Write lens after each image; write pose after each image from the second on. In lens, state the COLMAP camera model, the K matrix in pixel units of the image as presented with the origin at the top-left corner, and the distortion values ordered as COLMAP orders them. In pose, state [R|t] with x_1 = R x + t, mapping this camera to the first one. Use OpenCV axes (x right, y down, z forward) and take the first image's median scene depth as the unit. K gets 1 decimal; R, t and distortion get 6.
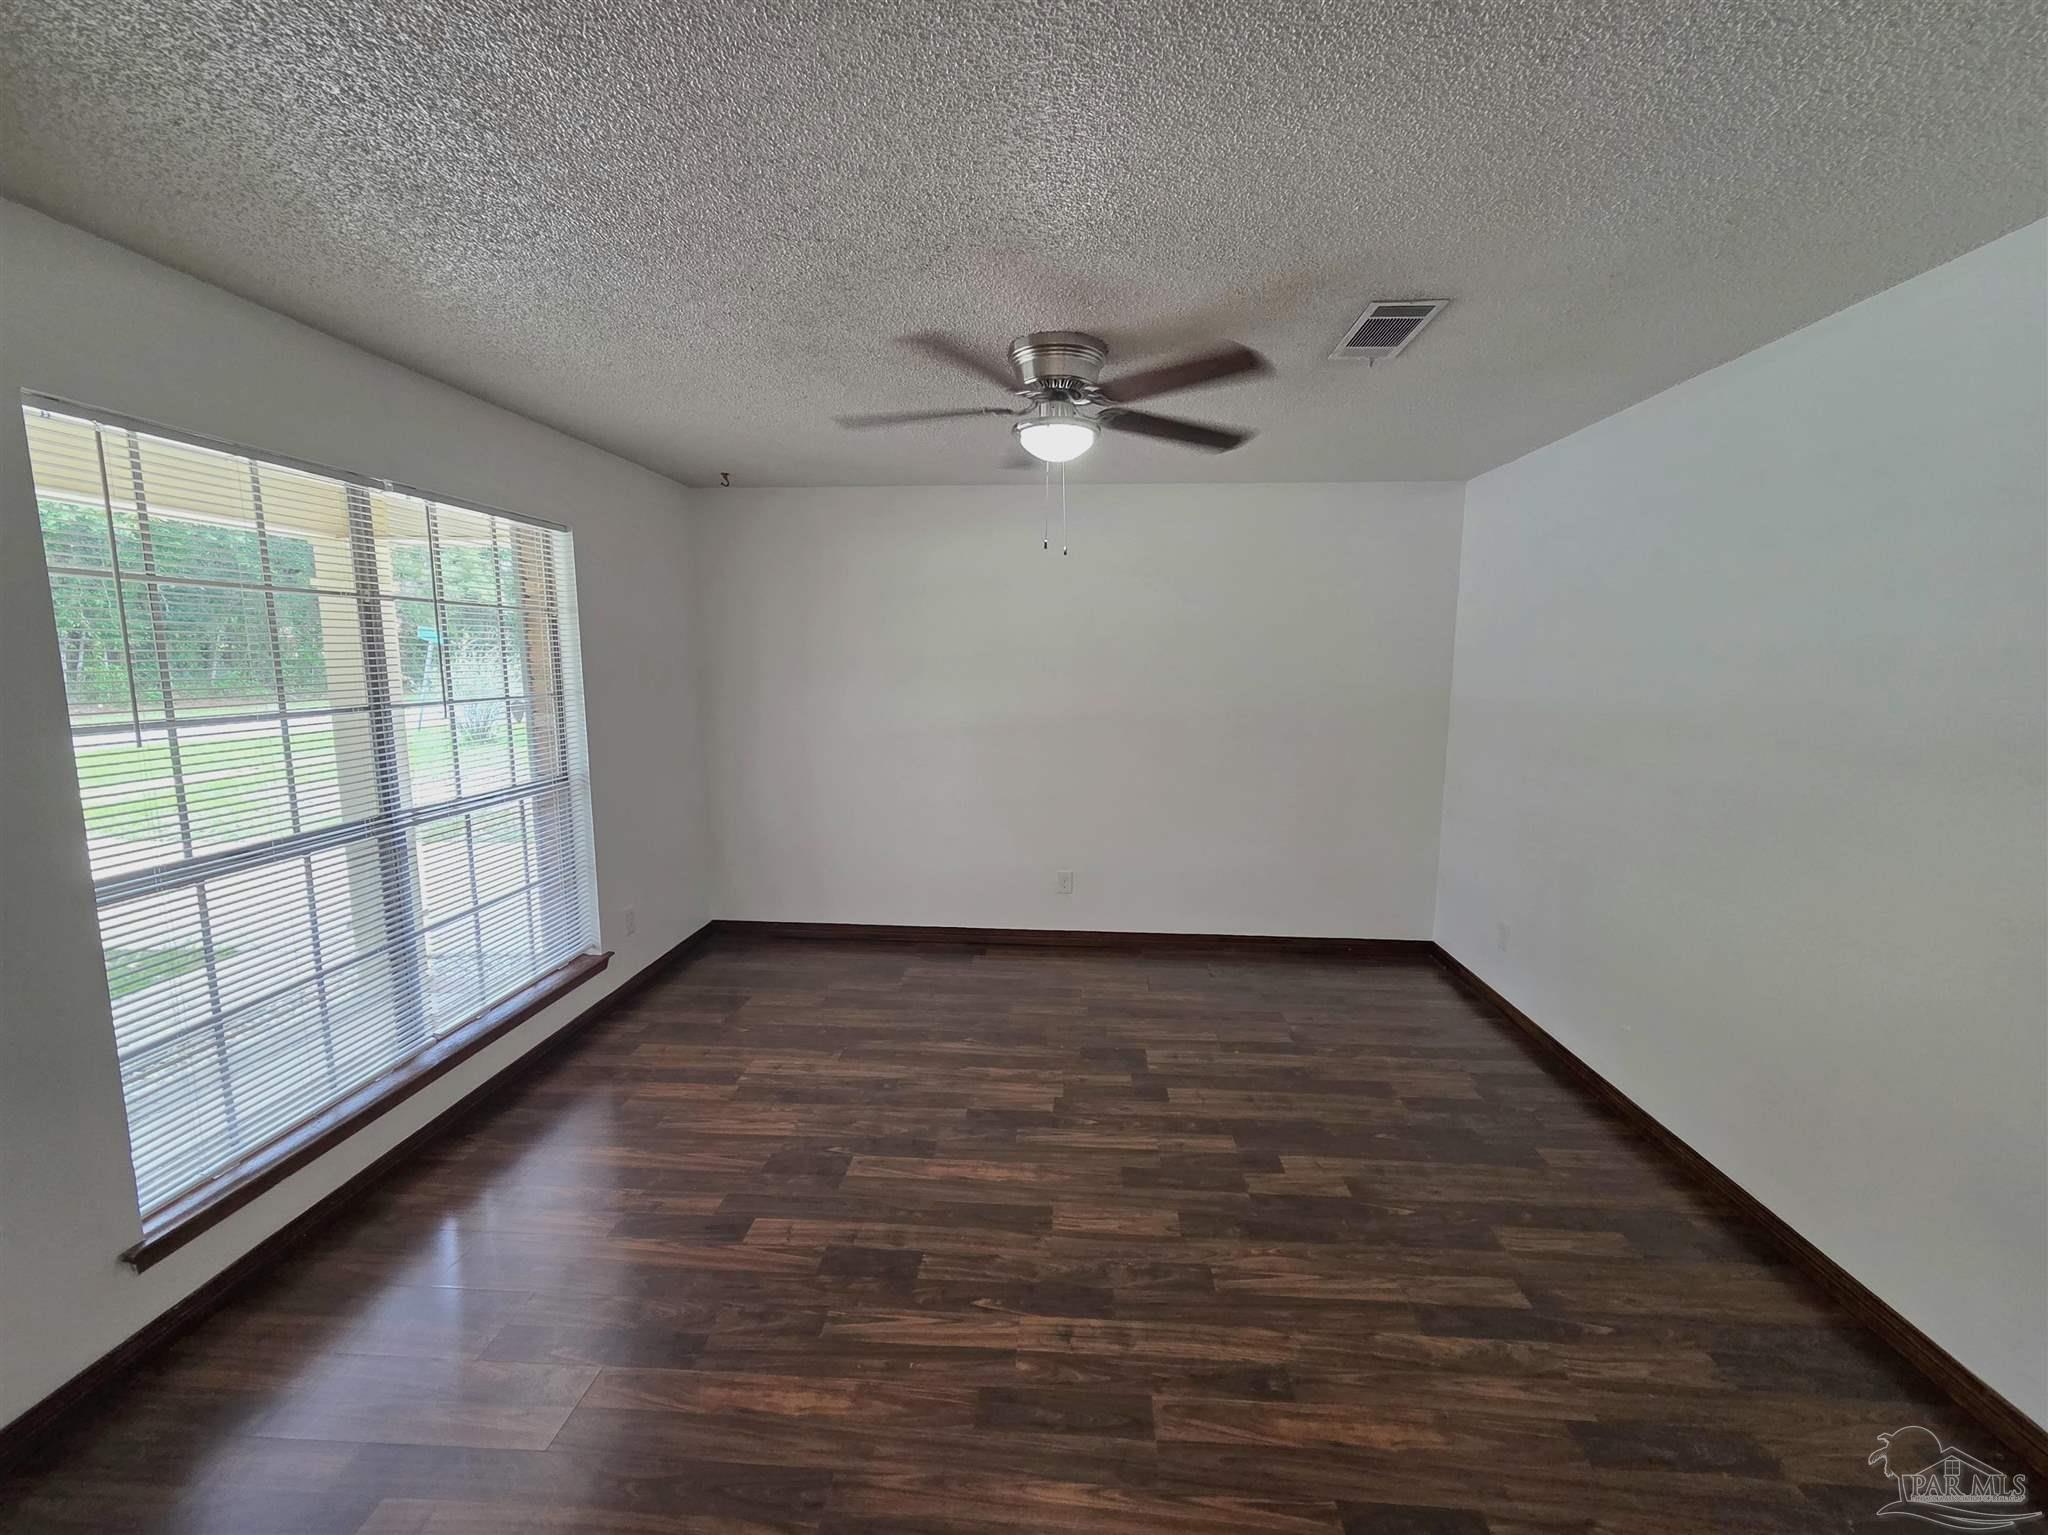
lens RADIAL K [[837.5, 0, 1028.4], [0, 837.5, 773.5], [0, 0, 1]] dist [0.000018, 0.000251]
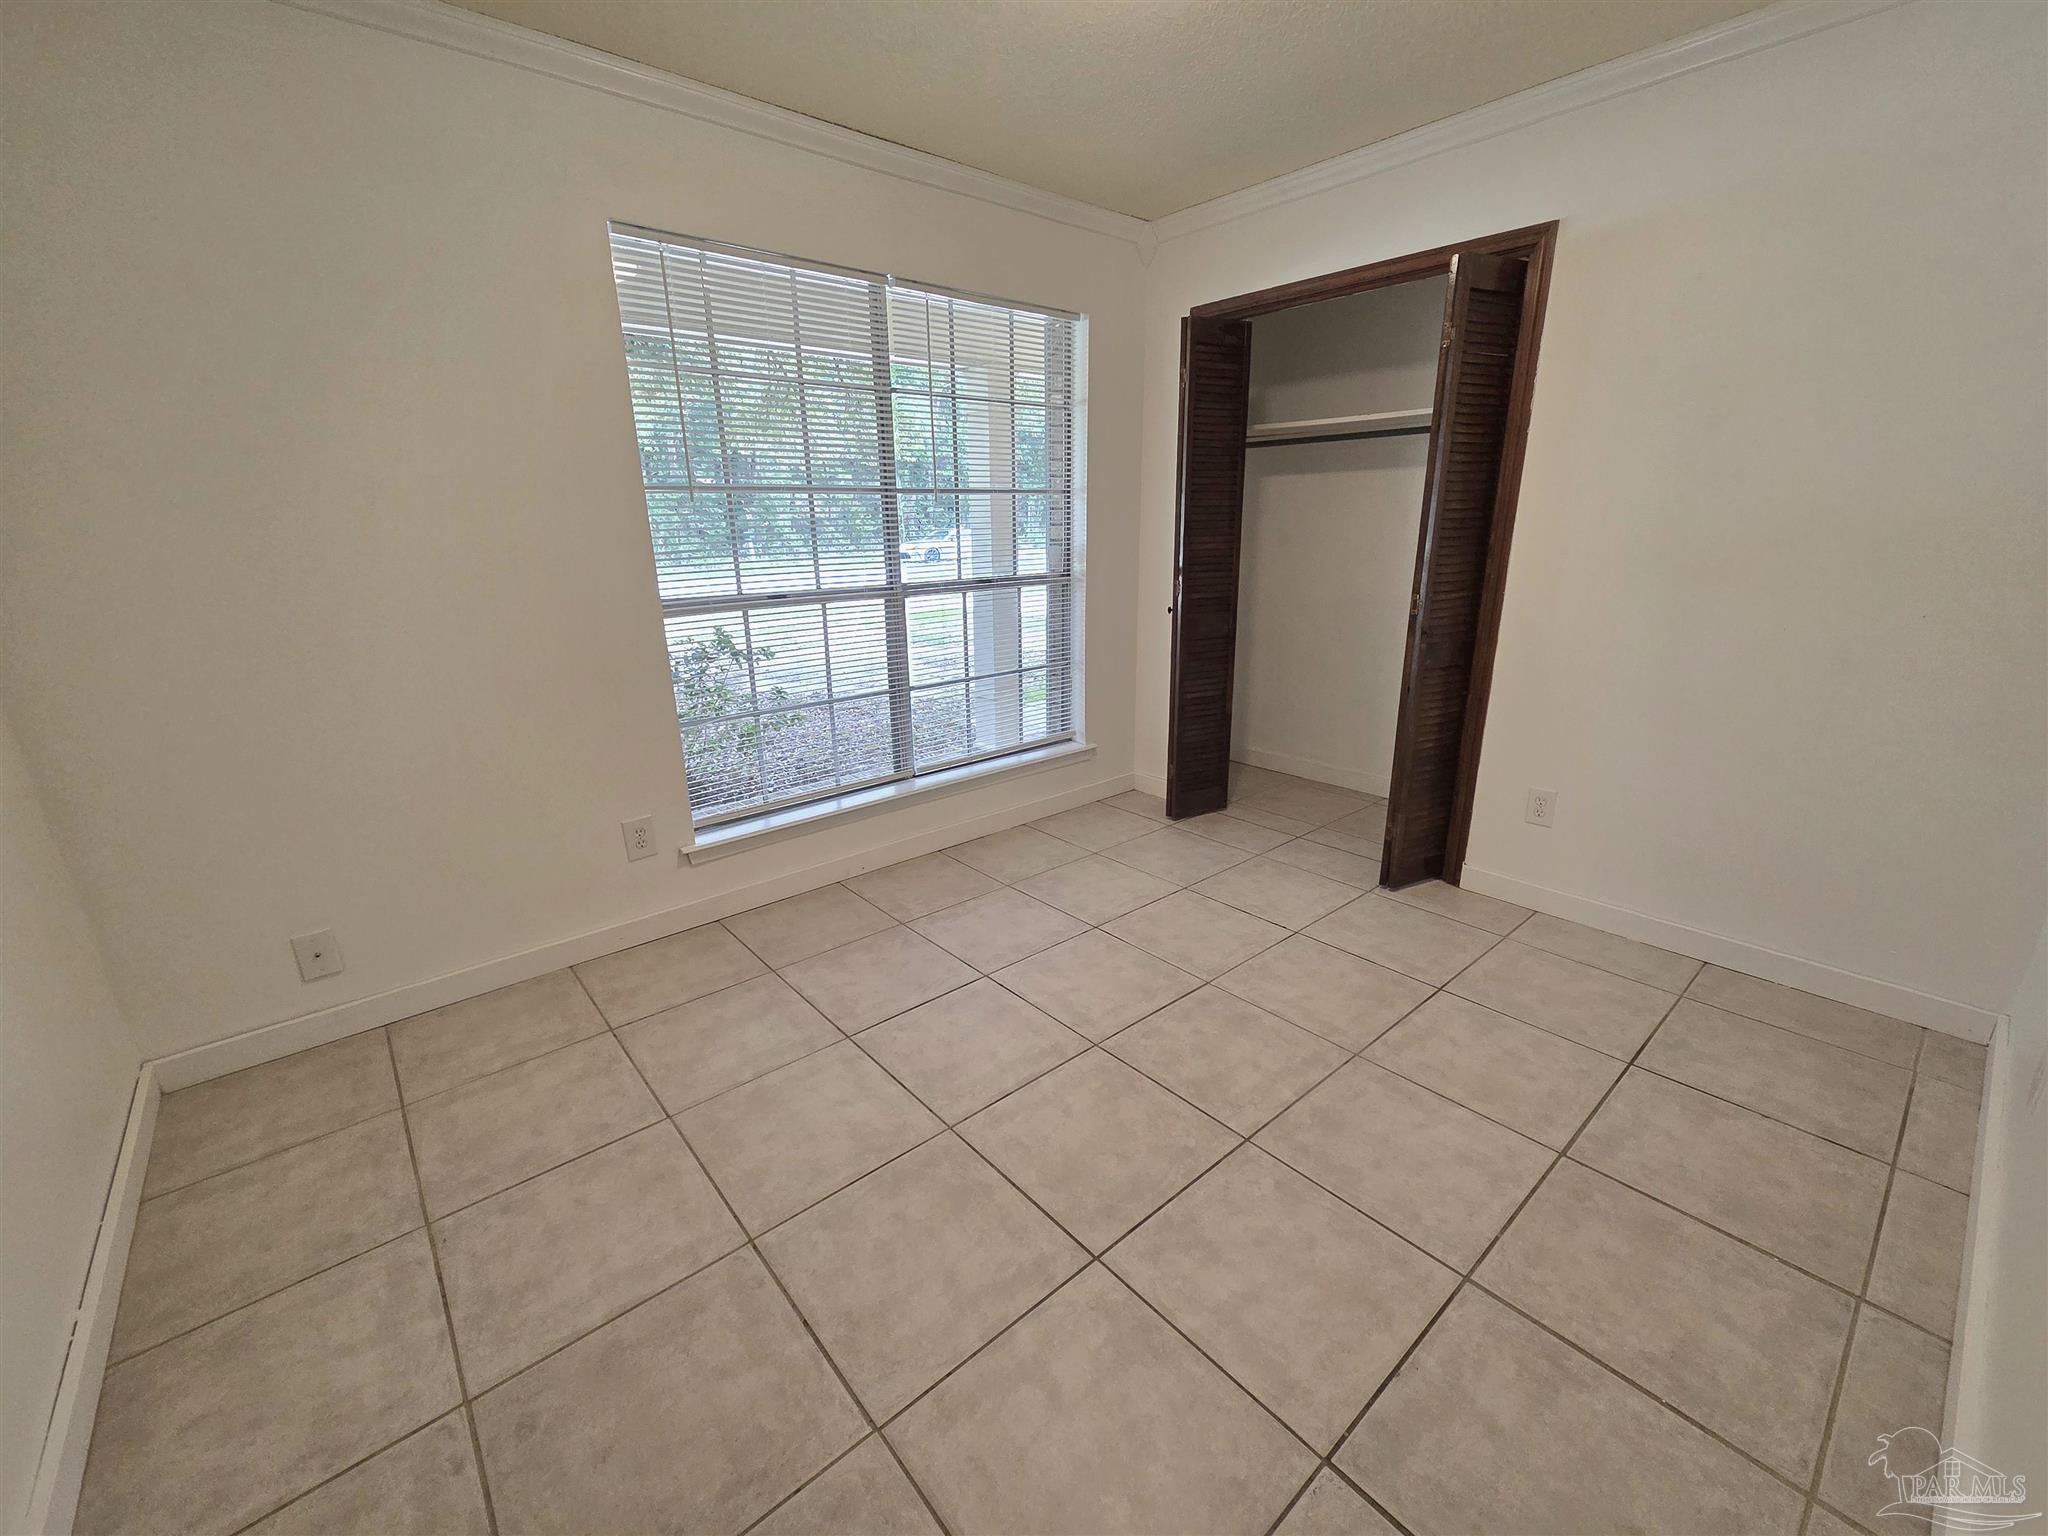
lens RADIAL K [[837.5, 0, 1028.4], [0, 837.5, 774.0], [0, 0, 1]] dist [0.000018, 0.000251]
pose [[0.702194, 0.236623, -0.671516, 0.218254], [-0.107704, 0.967607, 0.228333, 0.014172], [0.703792, -0.088009, 0.704933, 0.225544]]
